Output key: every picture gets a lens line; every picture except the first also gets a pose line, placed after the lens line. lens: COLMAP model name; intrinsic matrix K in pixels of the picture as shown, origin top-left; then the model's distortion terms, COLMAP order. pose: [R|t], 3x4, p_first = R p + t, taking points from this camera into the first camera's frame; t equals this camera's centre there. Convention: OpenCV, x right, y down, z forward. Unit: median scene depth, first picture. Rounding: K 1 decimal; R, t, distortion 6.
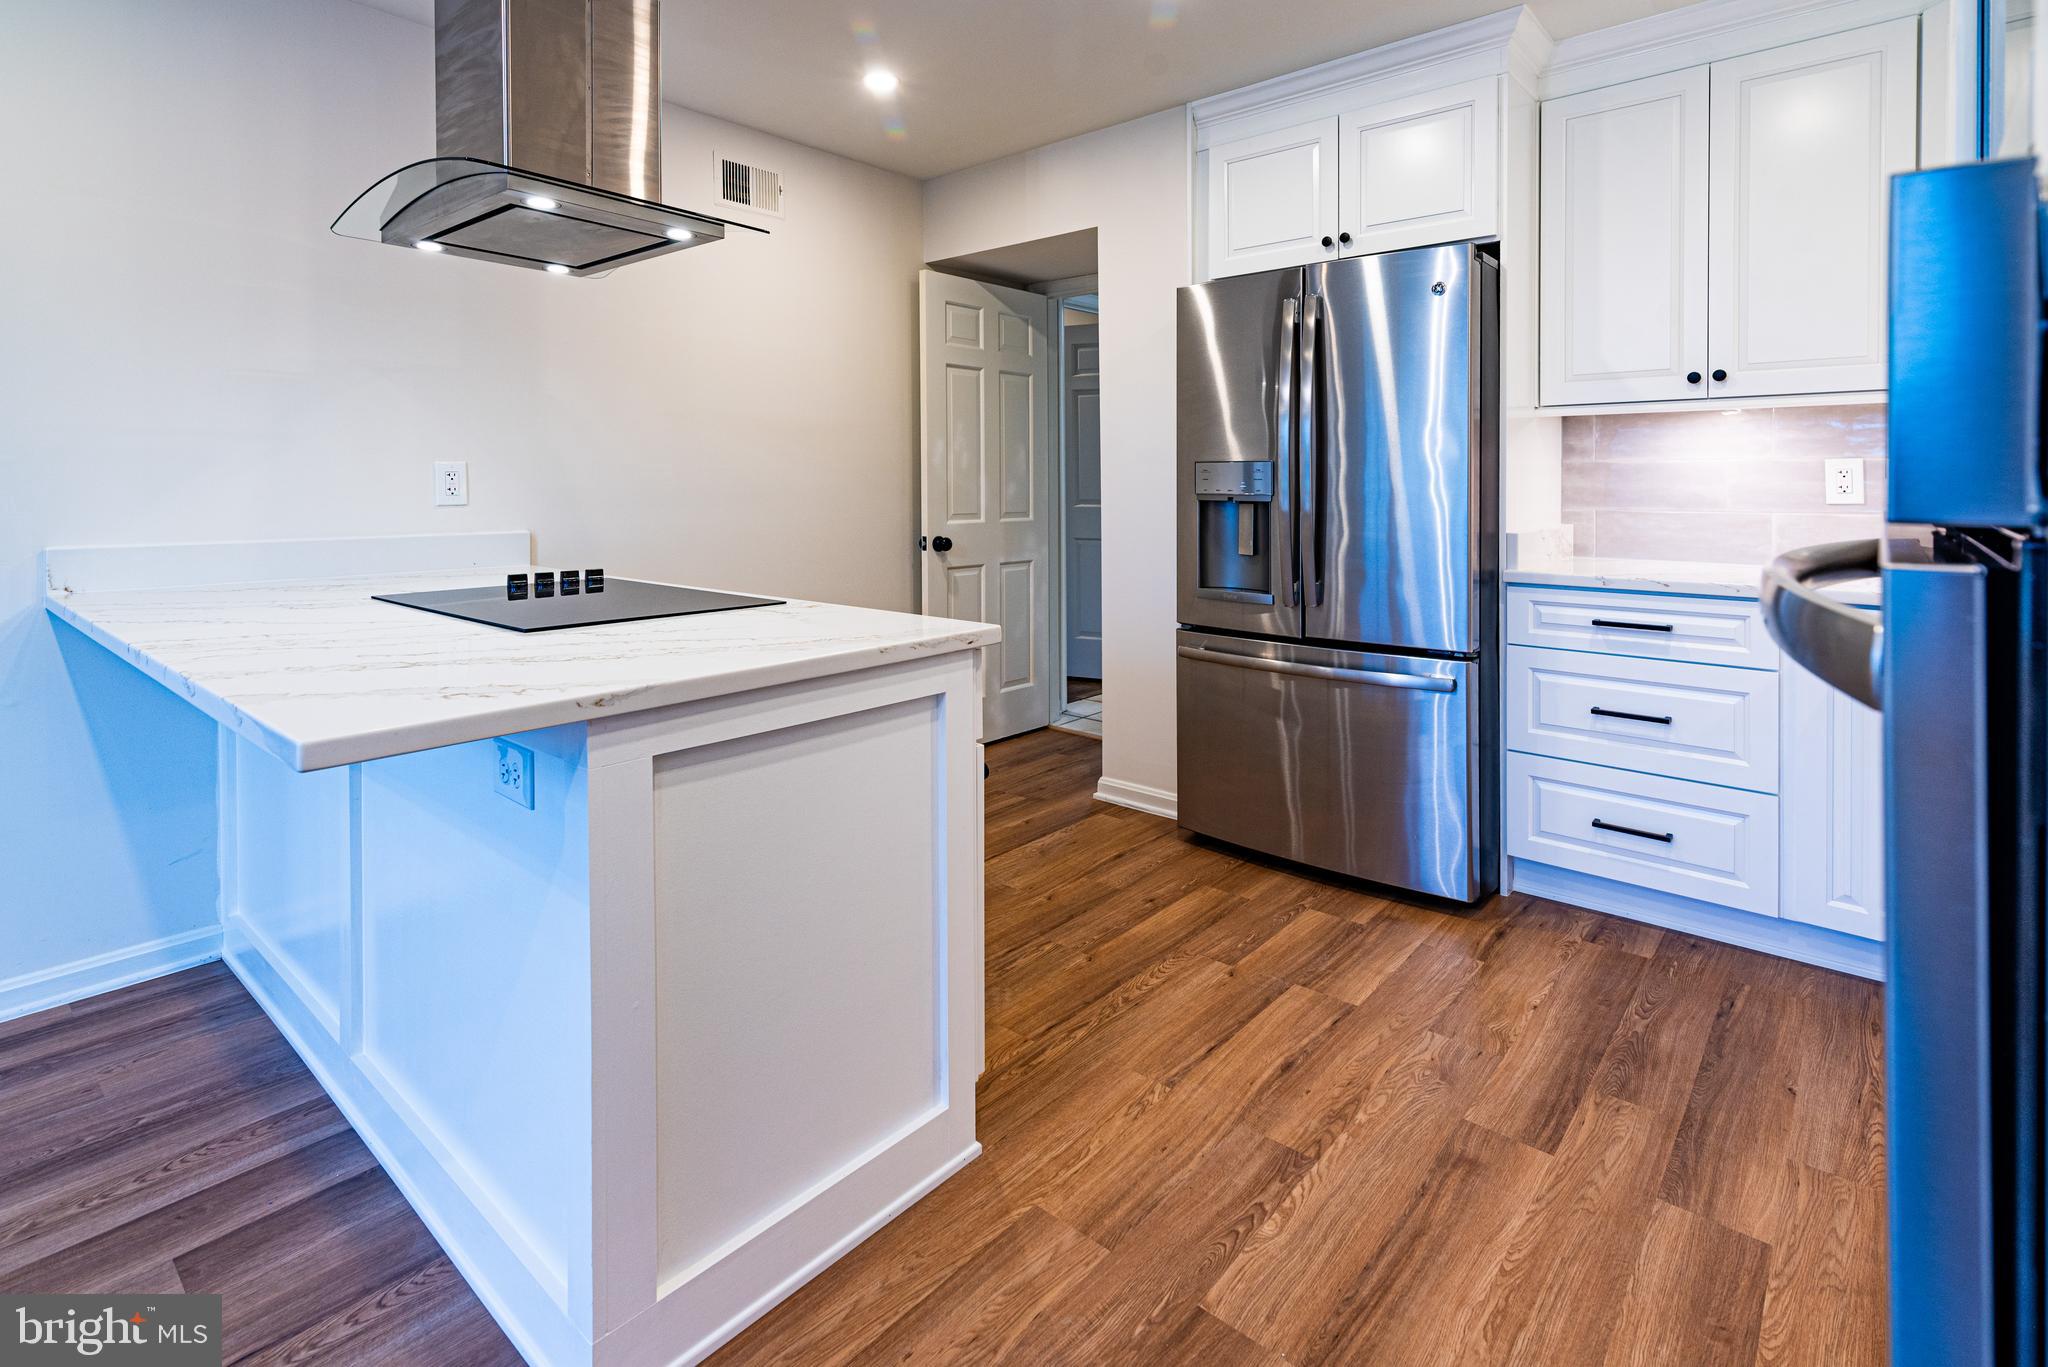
lens RADIAL K [[1017.0, 0, 1048.7], [0, 1017.0, 502.4], [0, 0, 1]] dist [0.005547, 0.002232]
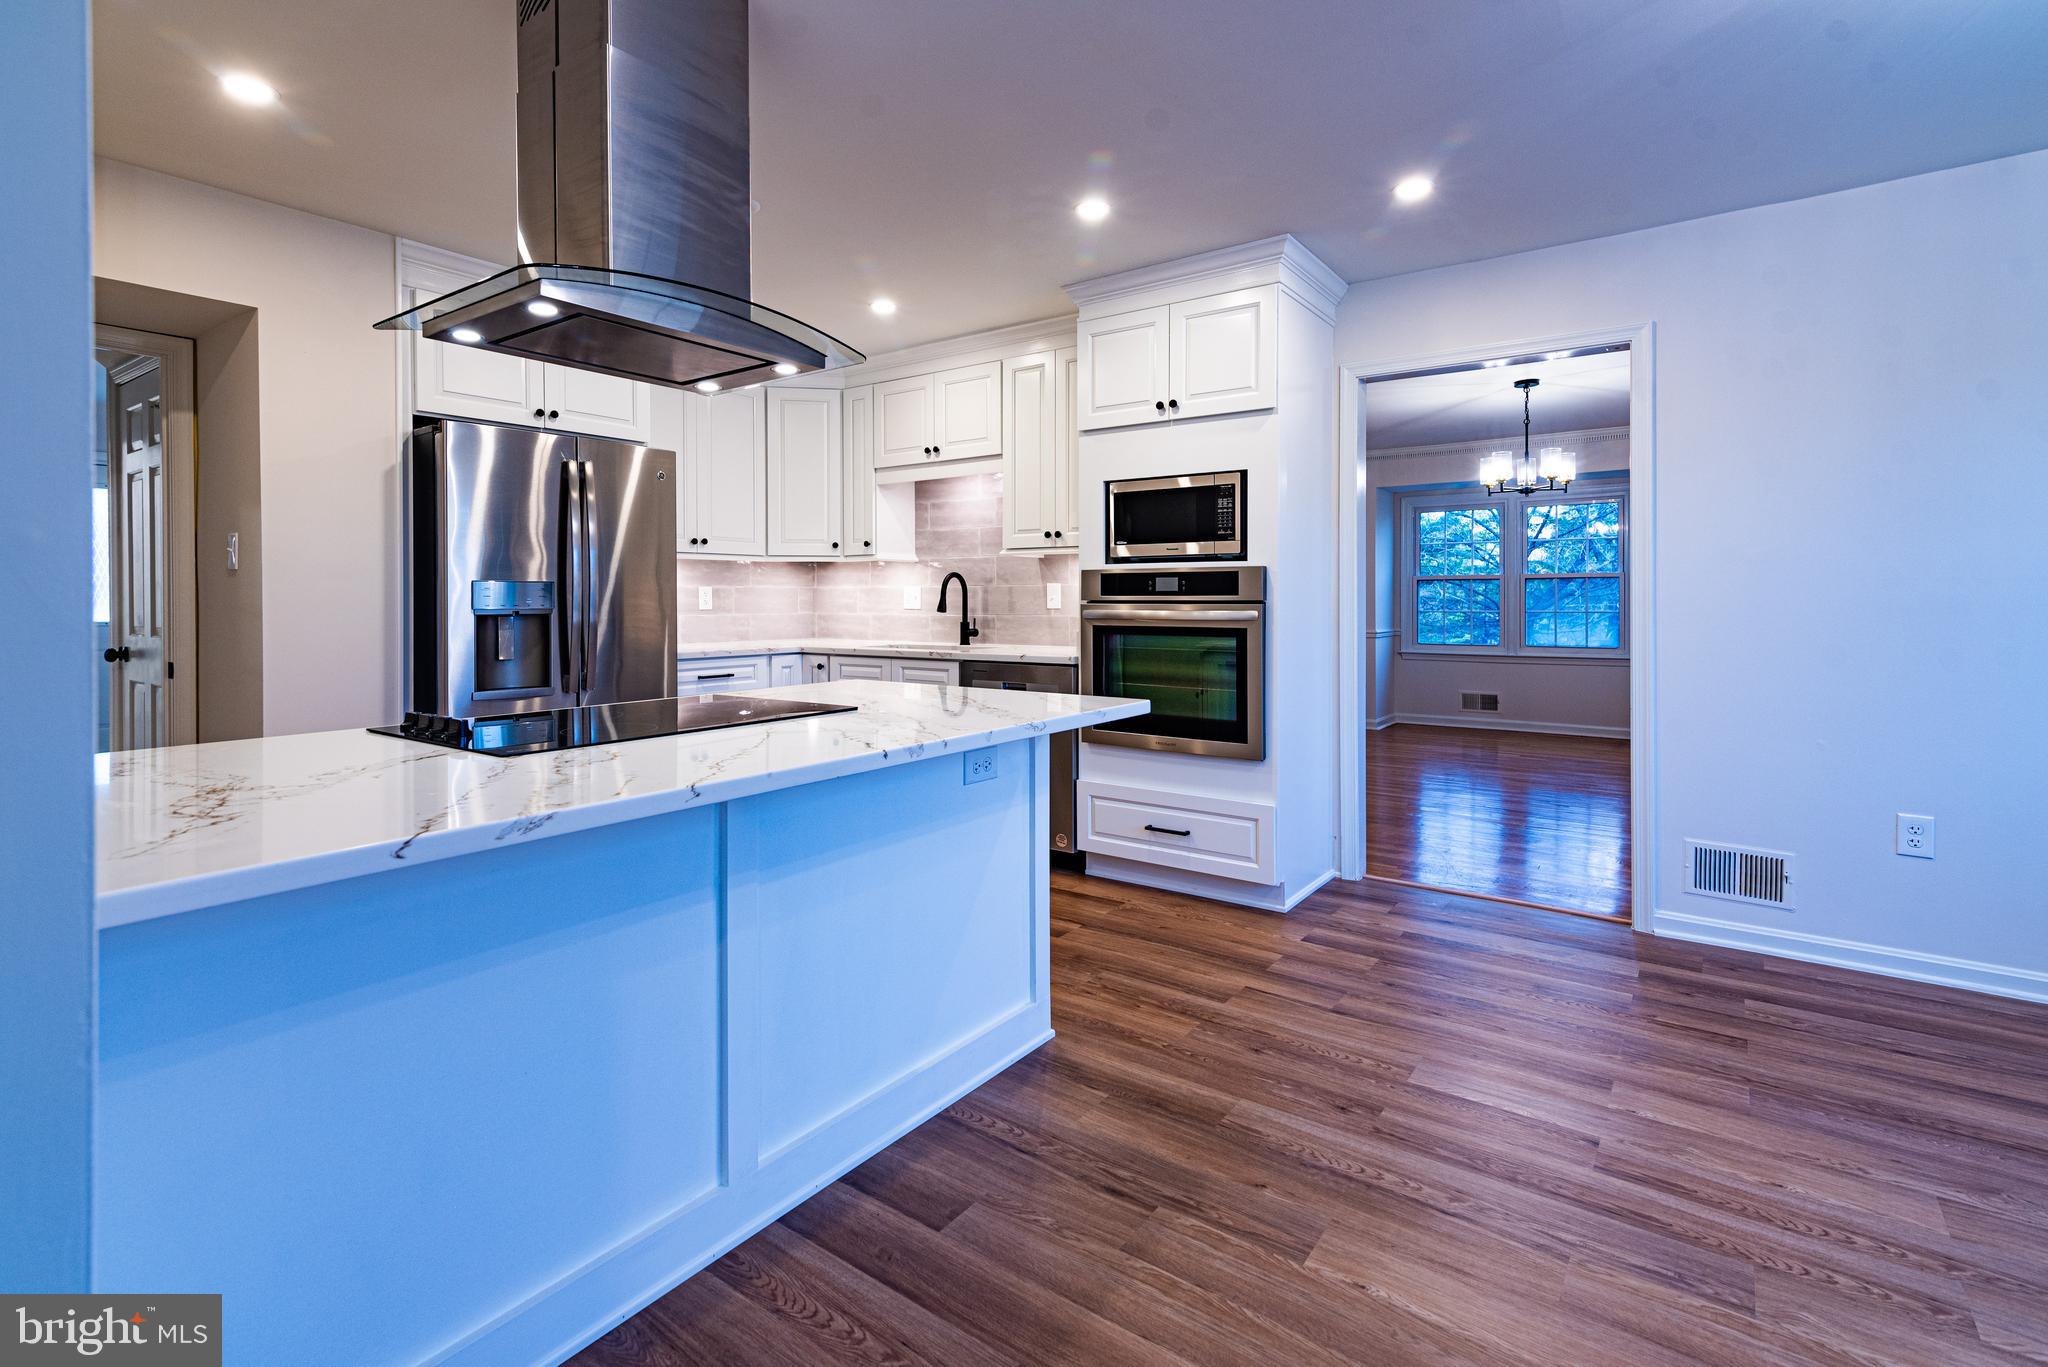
lens RADIAL K [[964.3, 0, 1038.8], [0, 964.3, 602.5], [0, 0, 1]] dist [0.019634, -0.003472]
pose [[-0.098153, -0.002798, 0.995167, -1.276867], [0.023133, 0.999719, 0.005092, -0.008205], [-0.994902, 0.023521, -0.098061, 0.621118]]
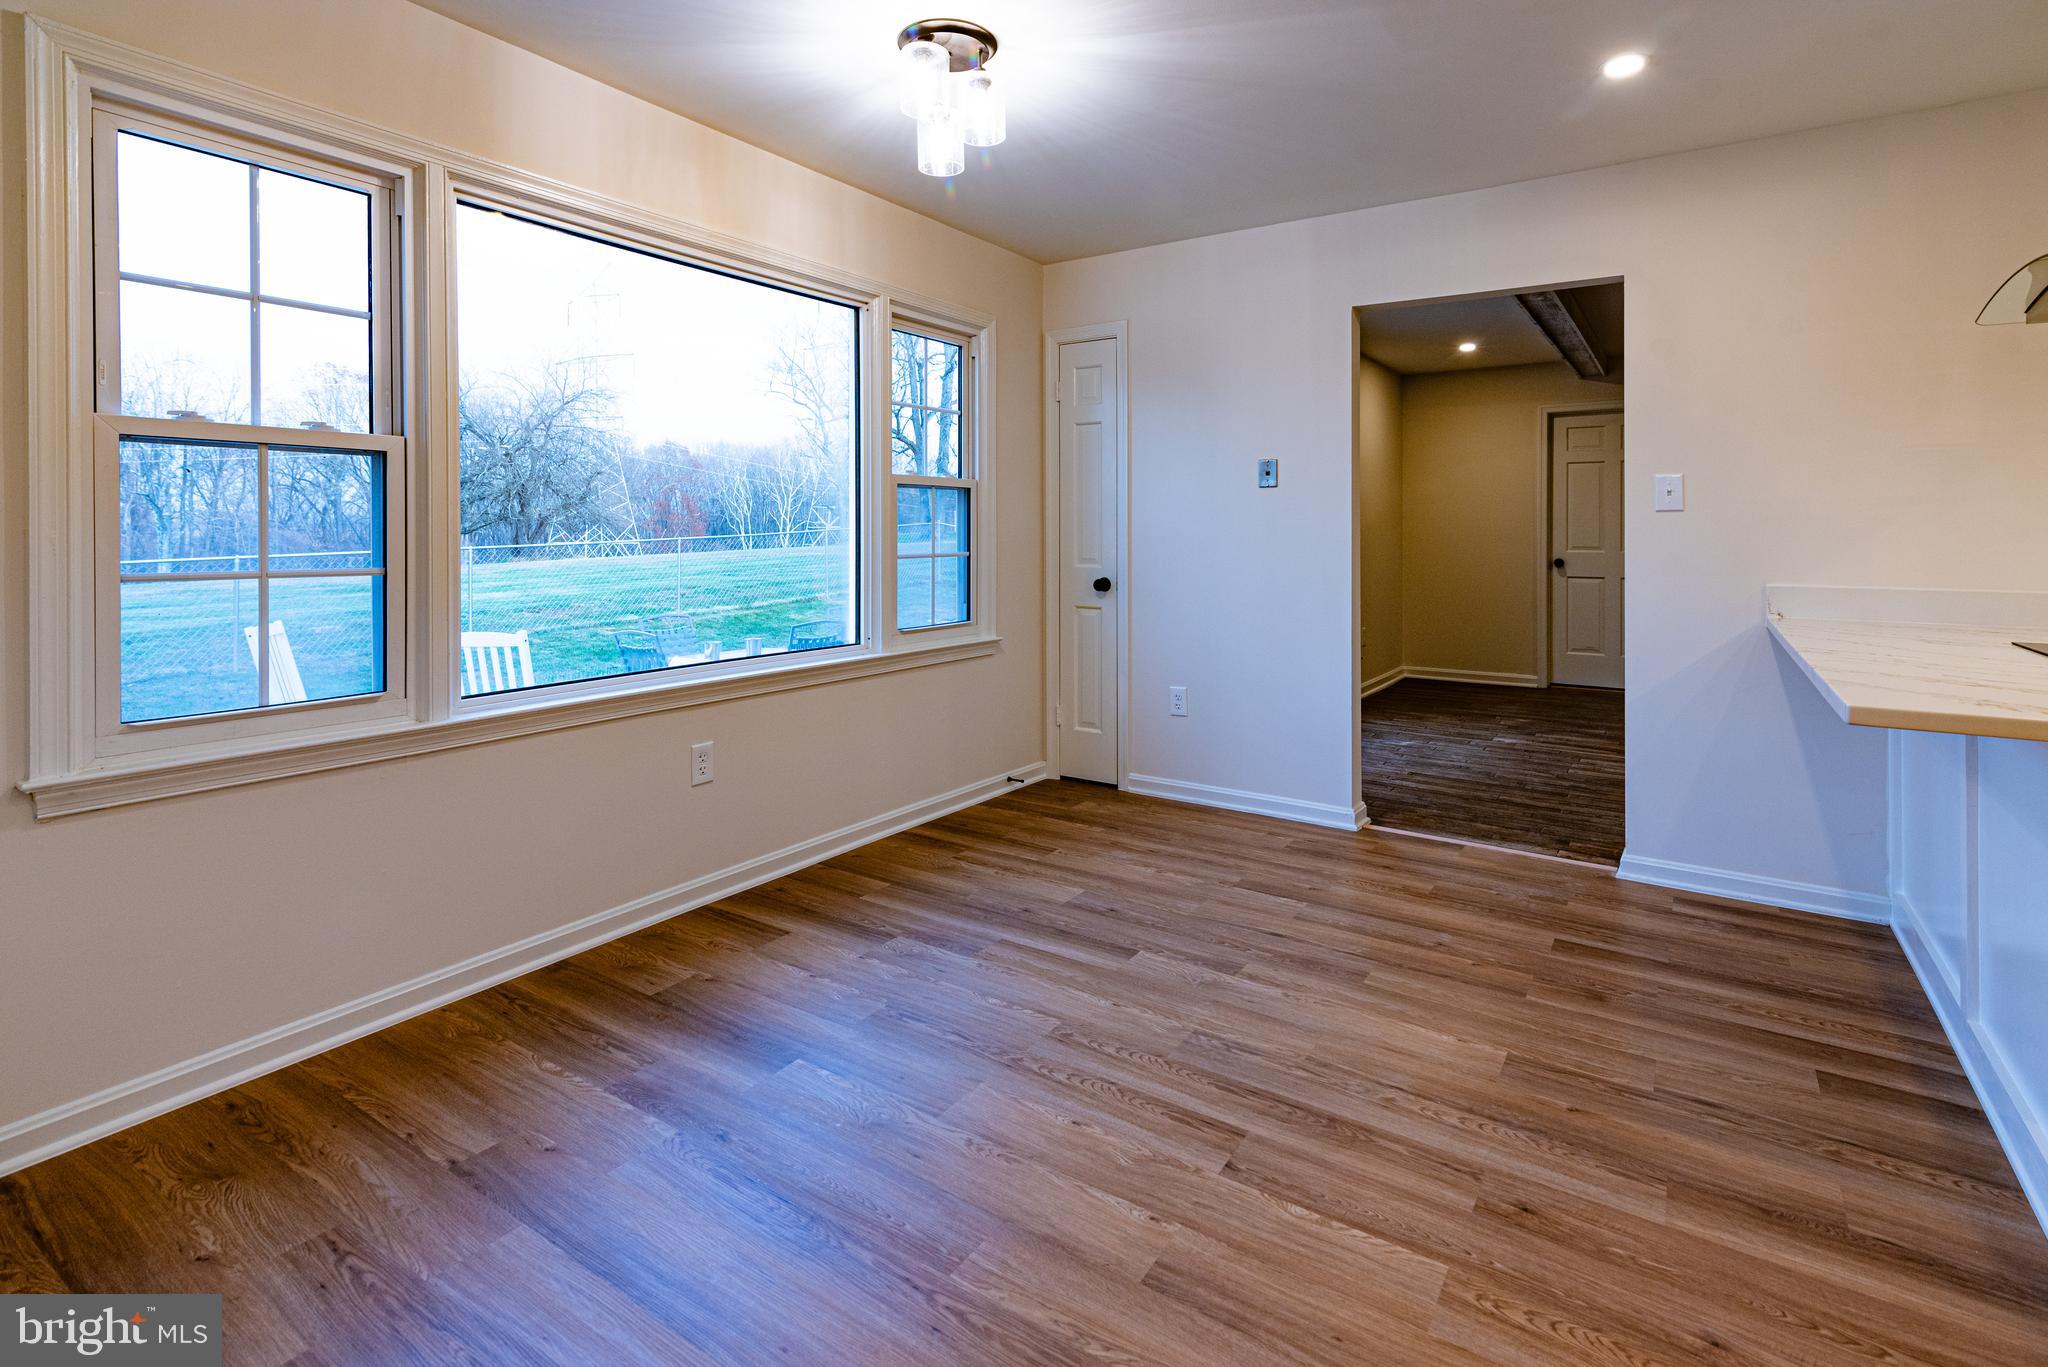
lens RADIAL K [[964.3, 0, 1031.6], [0, 964.3, 570.8], [0, 0, 1]] dist [0.019634, -0.003472]
pose [[0.111854, 0.042383, -0.992820, 0.251754], [-0.026341, 0.998865, 0.039674, -0.006275], [0.993375, 0.021714, 0.112844, -0.191678]]
